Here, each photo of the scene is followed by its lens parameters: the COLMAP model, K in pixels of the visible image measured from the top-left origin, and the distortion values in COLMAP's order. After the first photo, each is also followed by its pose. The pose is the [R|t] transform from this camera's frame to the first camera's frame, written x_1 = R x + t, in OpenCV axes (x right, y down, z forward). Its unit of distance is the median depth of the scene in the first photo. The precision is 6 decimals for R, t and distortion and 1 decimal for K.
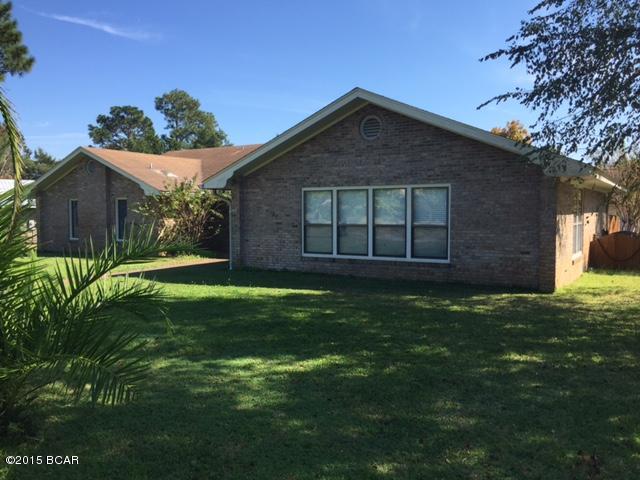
lens RADIAL K [[541.2, 0, 319.0], [0, 541.2, 235.5], [0, 0, 1]] dist [-0.013757, -0.010286]
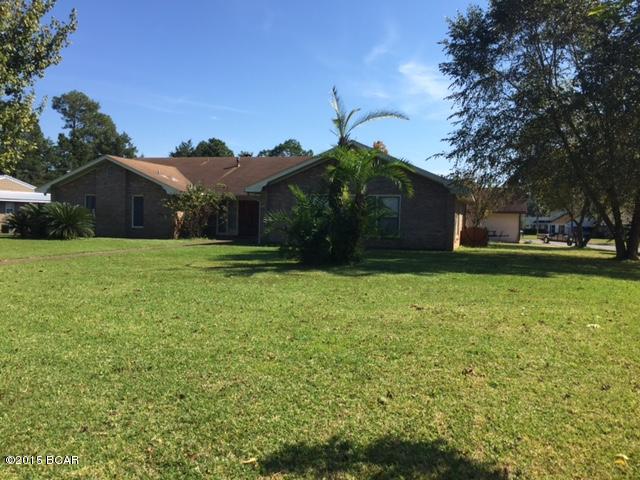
lens RADIAL K [[541.2, 0, 320.4], [0, 541.2, 241.7], [0, 0, 1]] dist [-0.013757, -0.010286]
pose [[0.962216, 0.014070, 0.271925, -0.292647], [-0.014588, 0.999894, -0.000118, 0.037664], [-0.271898, -0.003854, 0.962318, -0.392759]]
